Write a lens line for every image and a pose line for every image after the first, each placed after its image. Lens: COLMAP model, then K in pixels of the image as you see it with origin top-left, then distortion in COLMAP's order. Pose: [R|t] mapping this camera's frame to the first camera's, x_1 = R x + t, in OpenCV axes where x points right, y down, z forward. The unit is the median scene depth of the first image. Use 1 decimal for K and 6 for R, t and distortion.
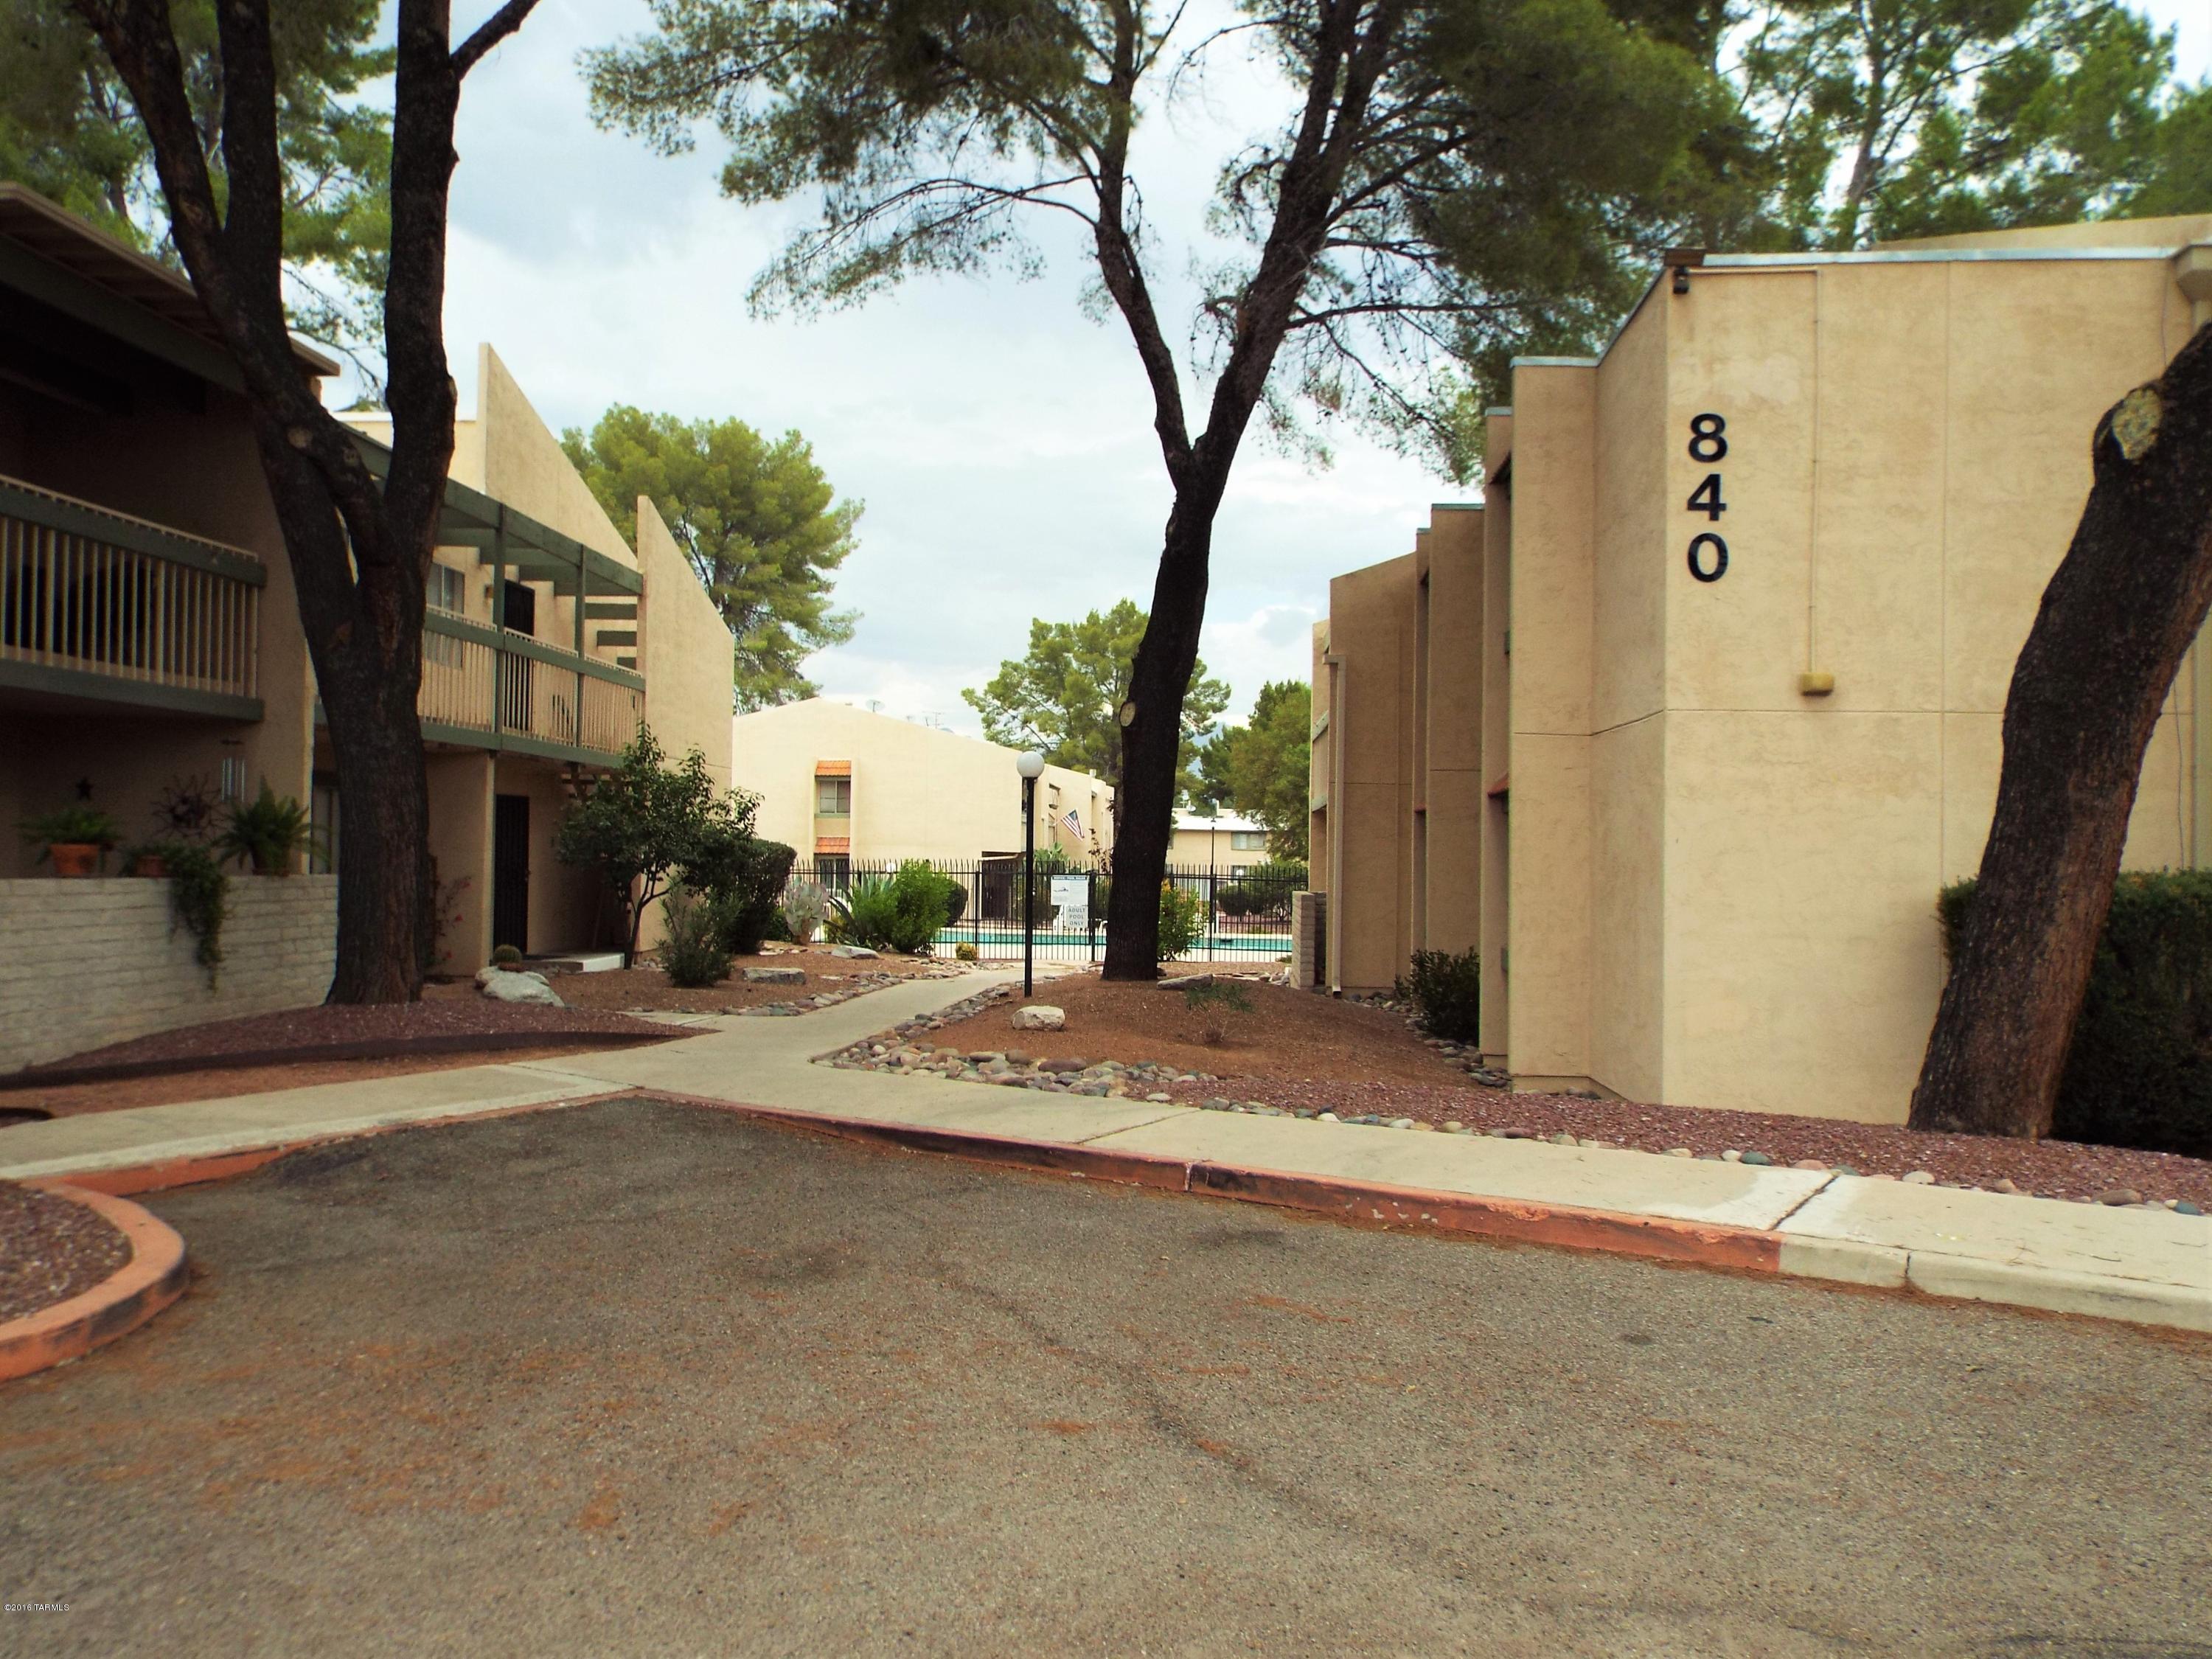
lens RADIAL K [[1639.3, 0, 1106.0], [0, 1639.3, 829.5], [0, 0, 1]] dist [0.004111, 0.004157]
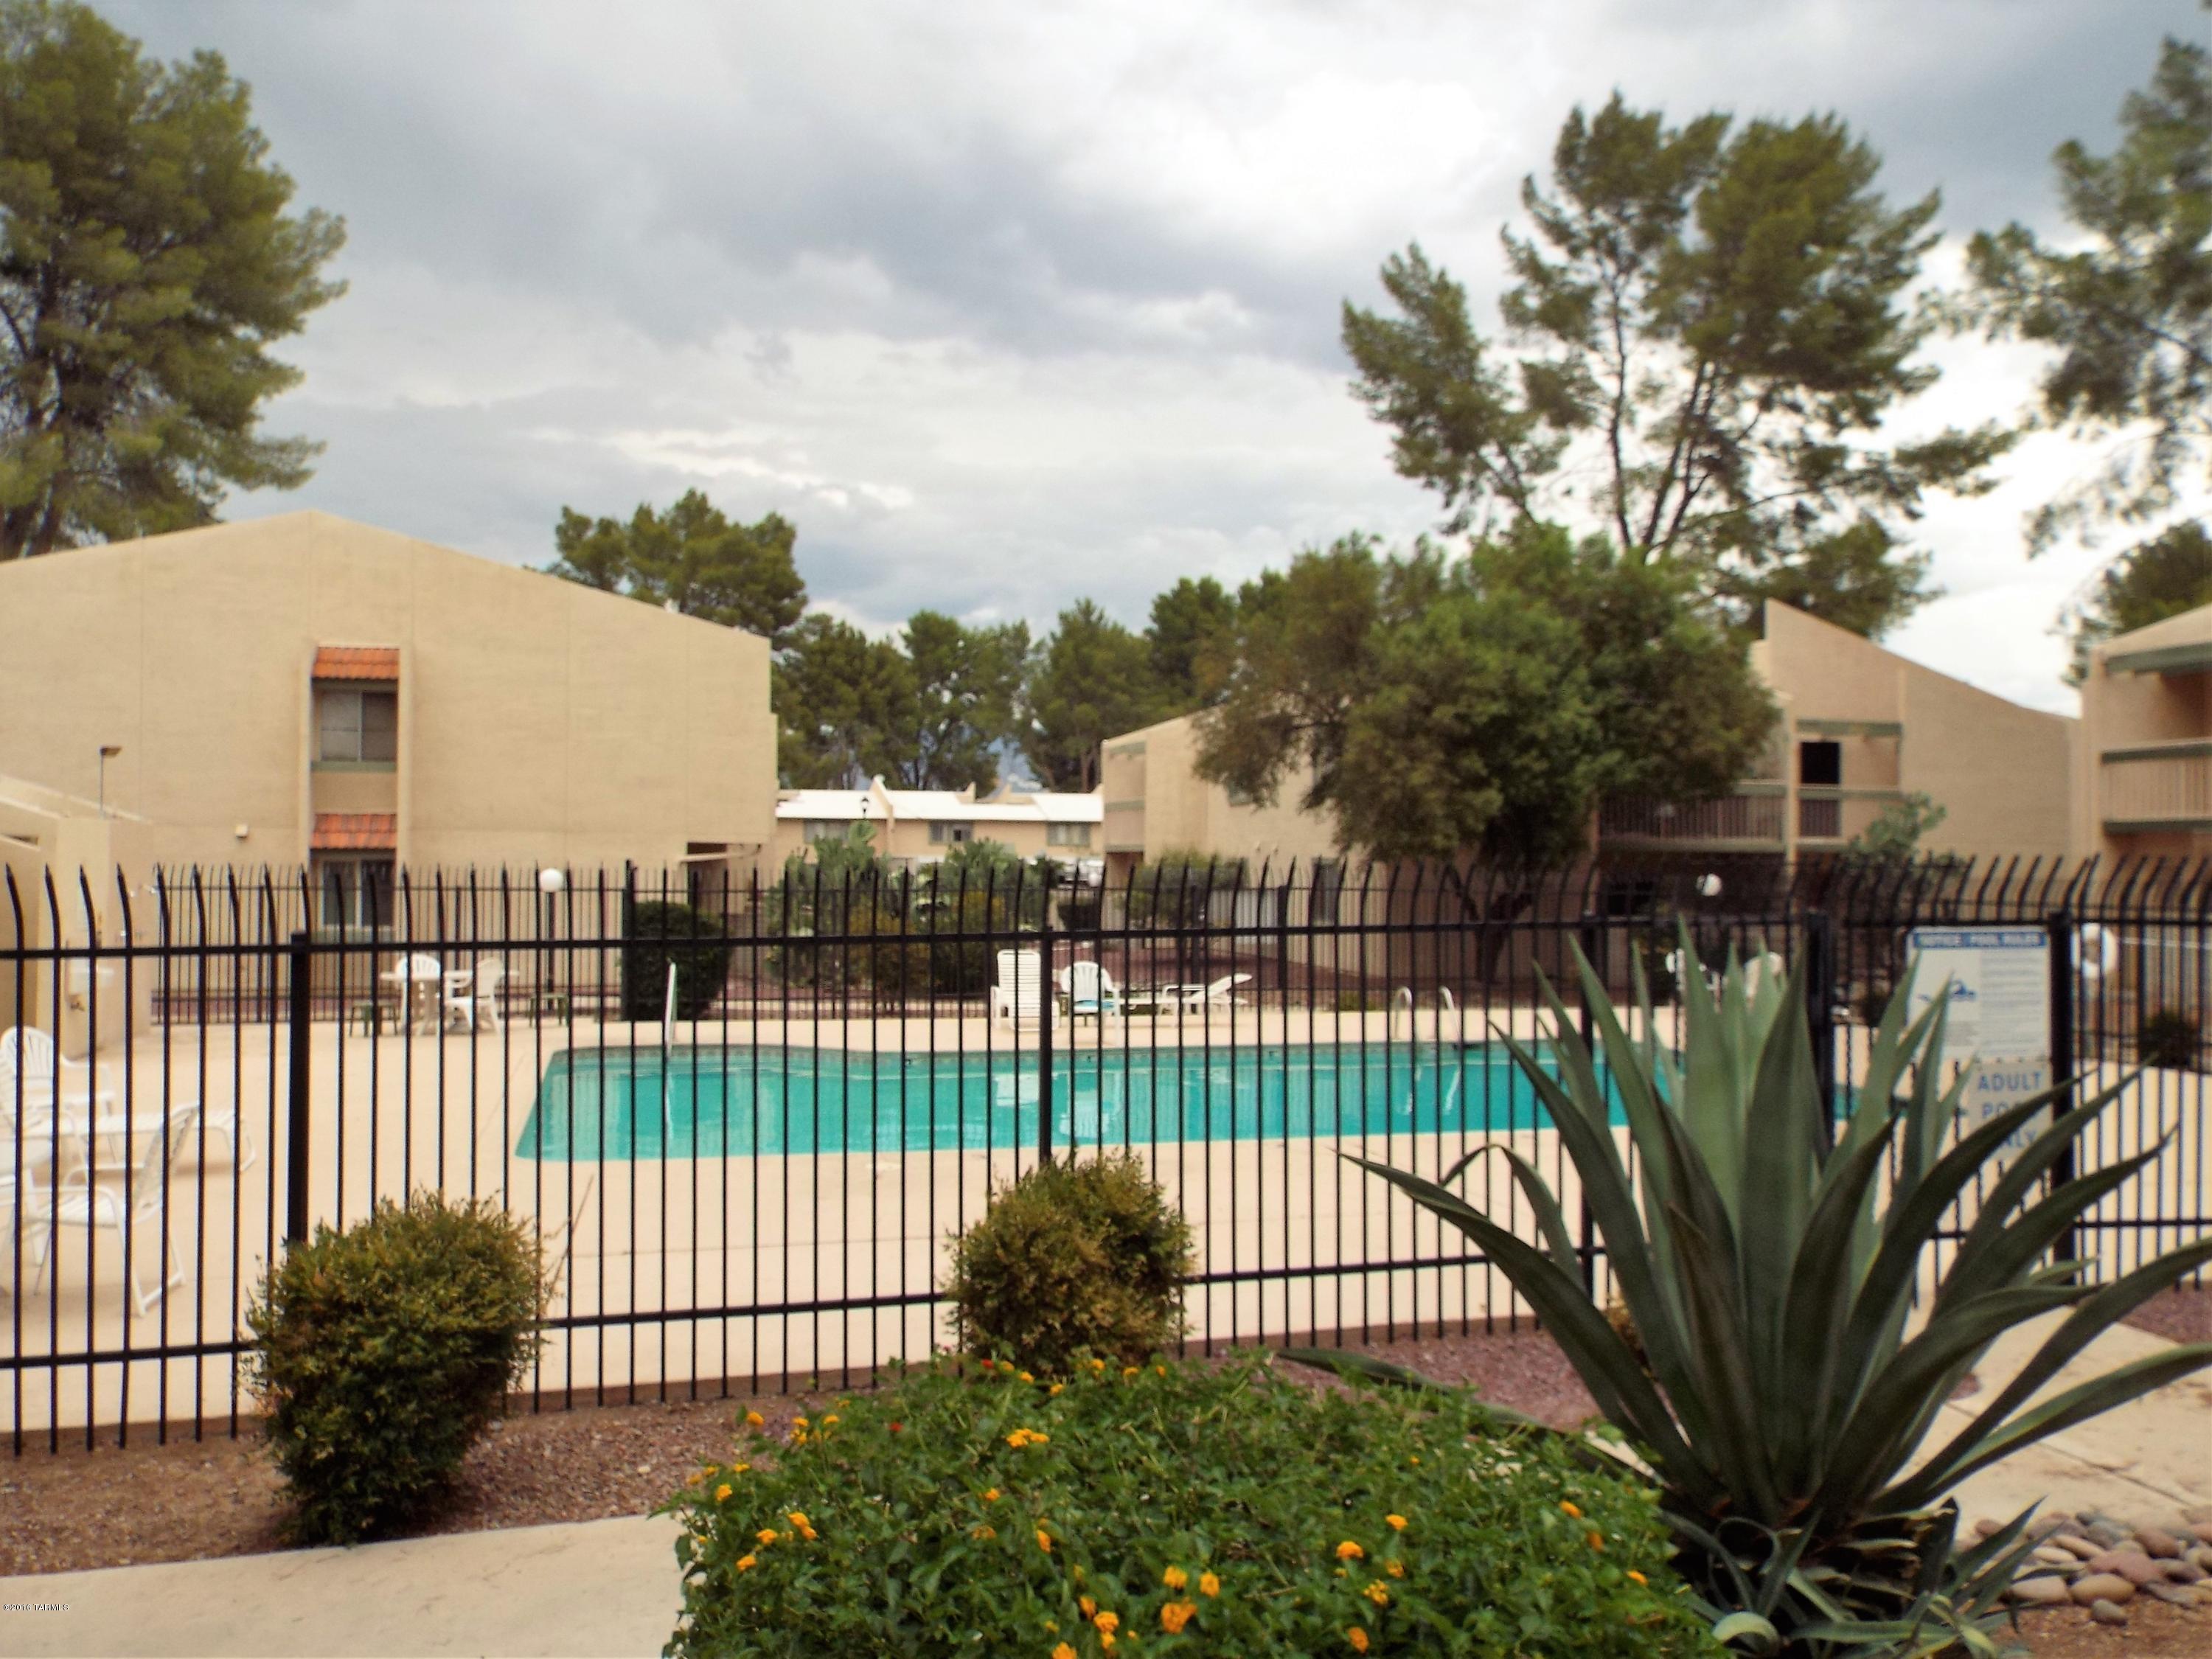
lens RADIAL K [[1639.3, 0, 1106.0], [0, 1639.3, 829.5], [0, 0, 1]] dist [0.004111, 0.004157]
pose [[0.940469, -0.007135, 0.339805, -0.101744], [0.003901, 0.999940, 0.010199, 0.004406], [-0.339857, -0.008266, 0.940441, 0.404293]]
